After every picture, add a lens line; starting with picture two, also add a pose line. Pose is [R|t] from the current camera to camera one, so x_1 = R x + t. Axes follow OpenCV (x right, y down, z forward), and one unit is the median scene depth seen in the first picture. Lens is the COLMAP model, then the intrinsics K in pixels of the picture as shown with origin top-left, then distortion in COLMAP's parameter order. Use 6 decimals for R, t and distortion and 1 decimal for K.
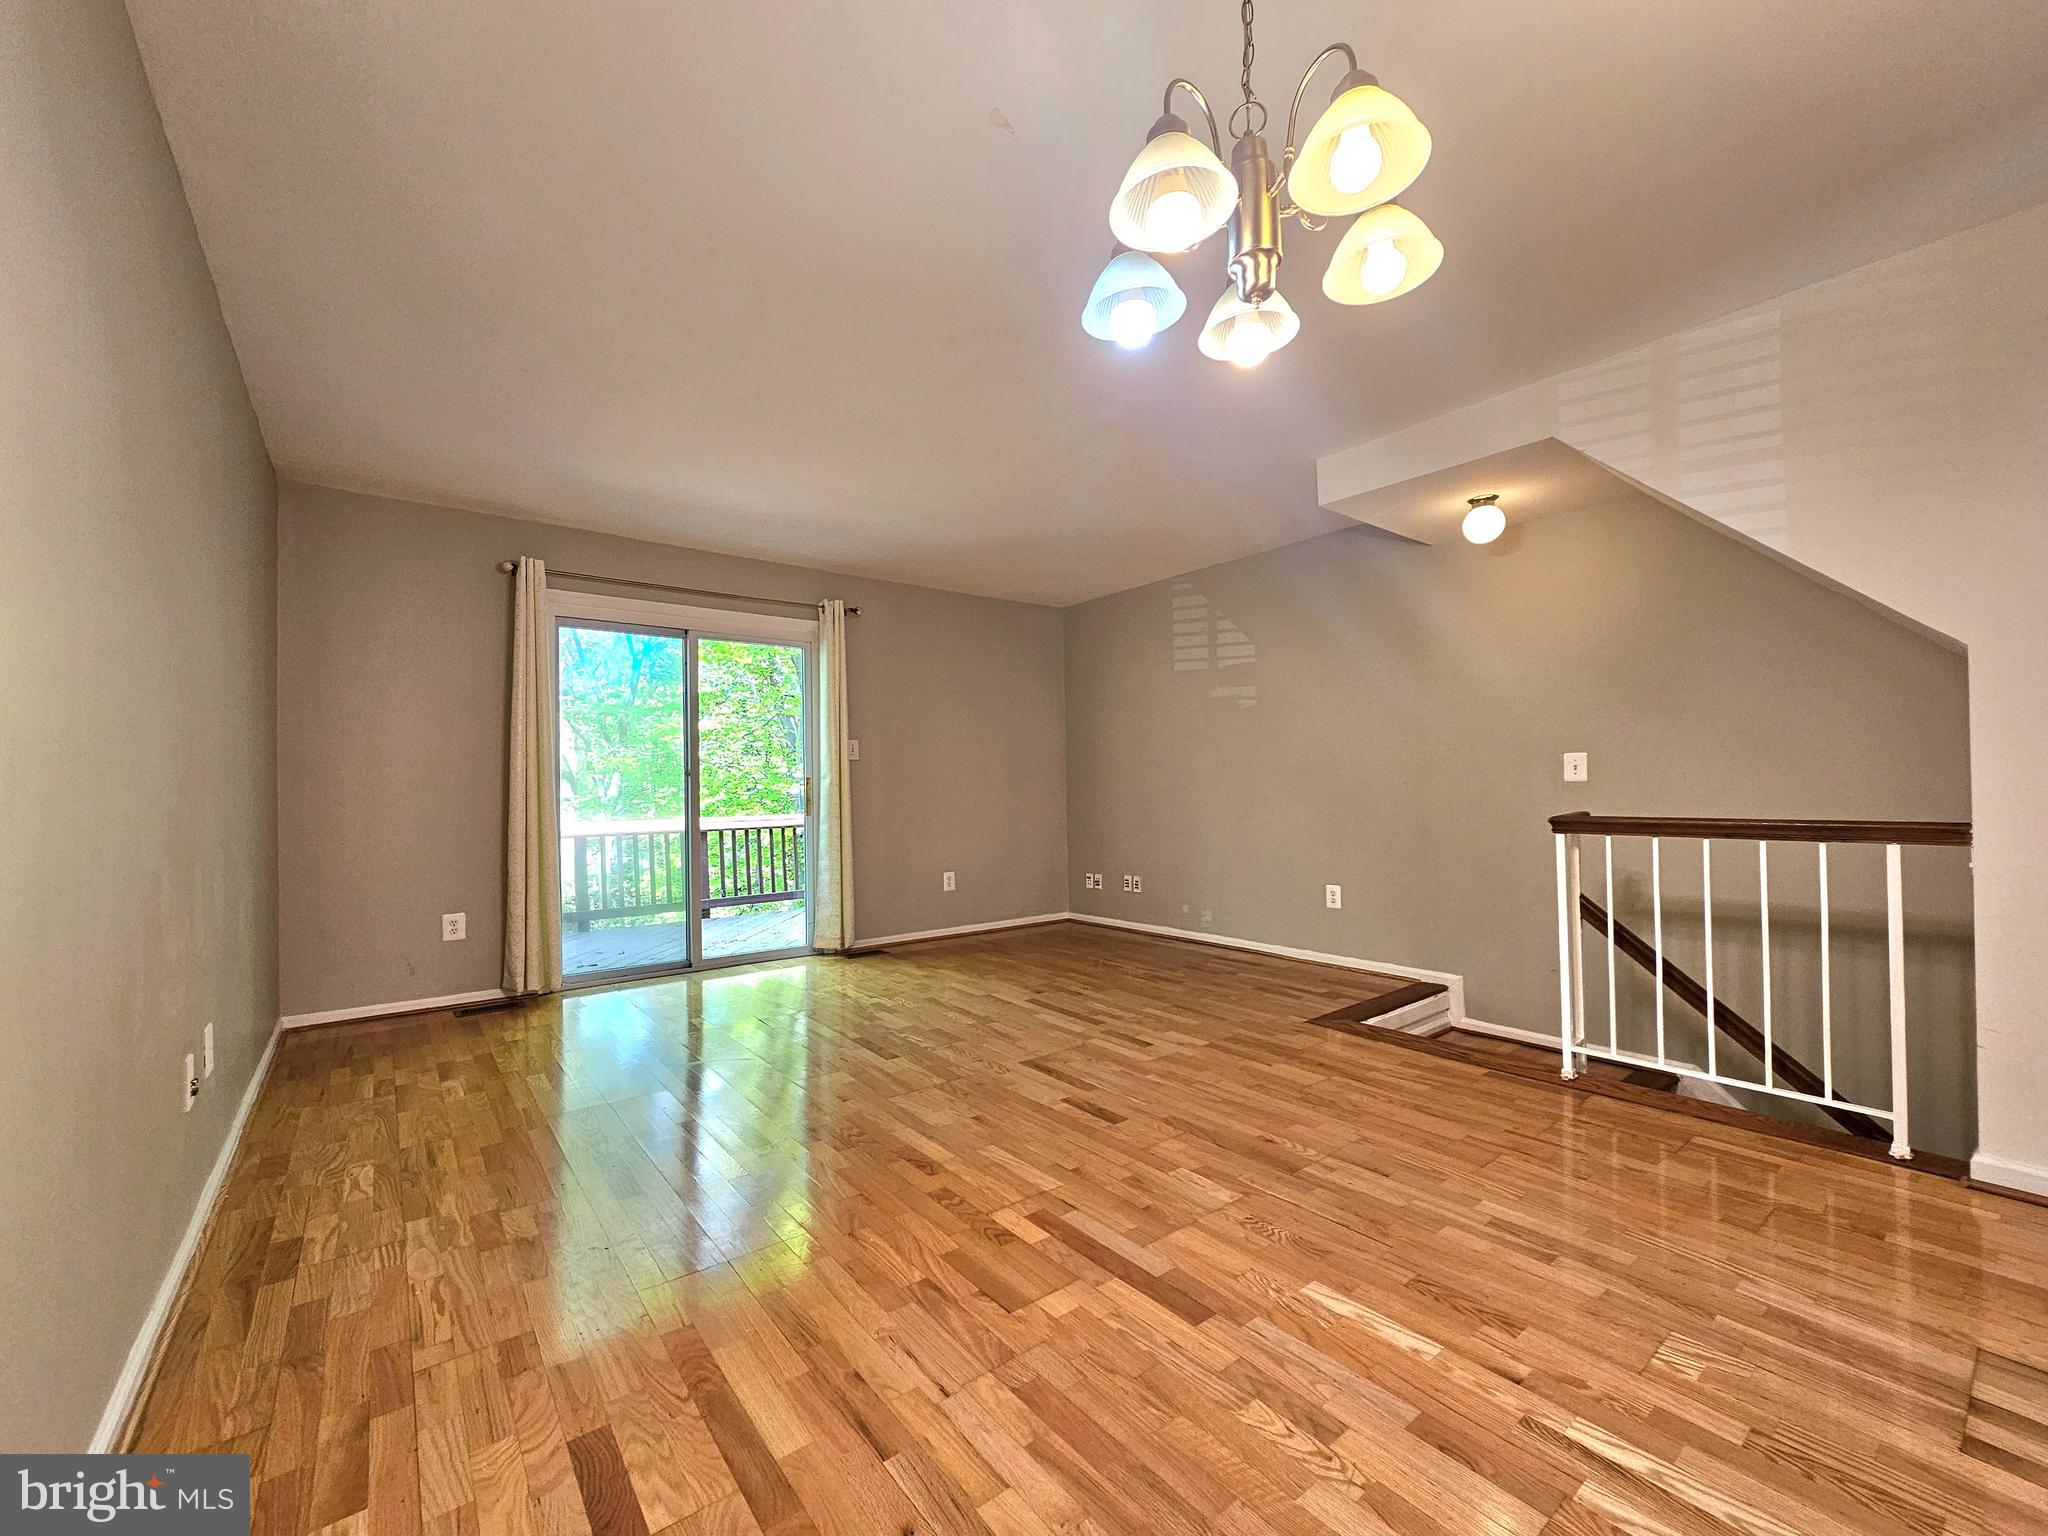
lens RADIAL K [[839.1, 0, 1021.6], [0, 839.1, 788.0], [0, 0, 1]] dist [-0.003181, 0.003312]
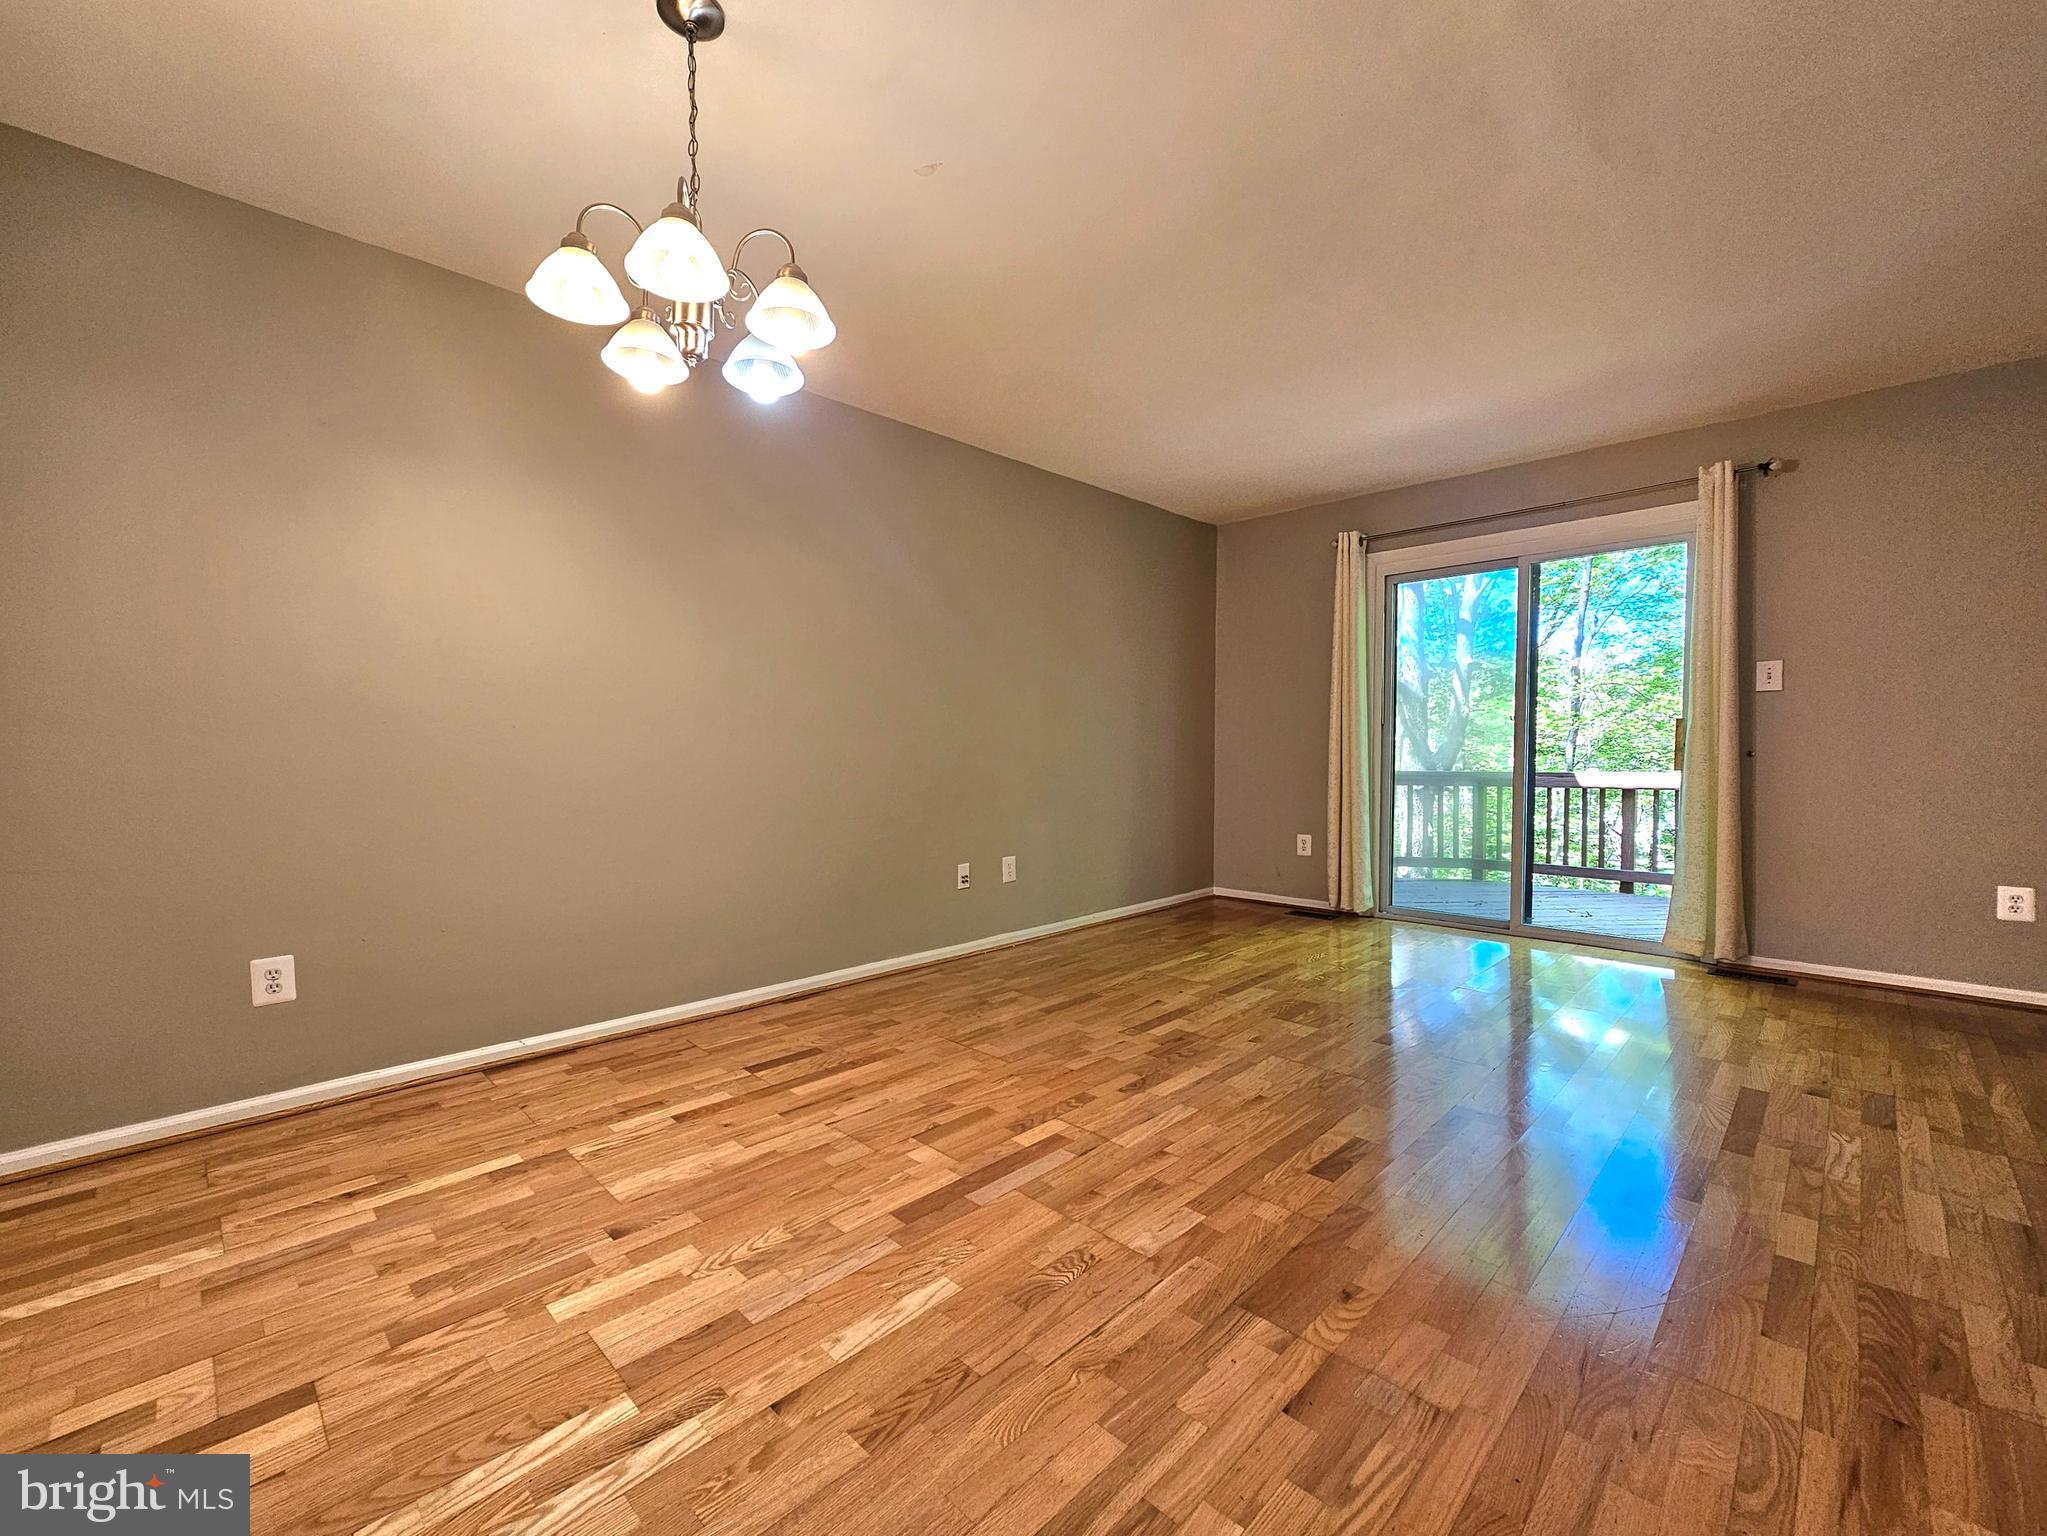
lens RADIAL K [[838.7, 0, 1021.1], [0, 838.7, 788.0], [0, 0, 1]] dist [-0.003181, 0.003312]
pose [[0.135260, 0.060188, -0.988980, 0.970096], [0.003394, 0.998119, 0.061208, -0.001171], [0.990804, -0.011636, 0.134802, 0.758068]]
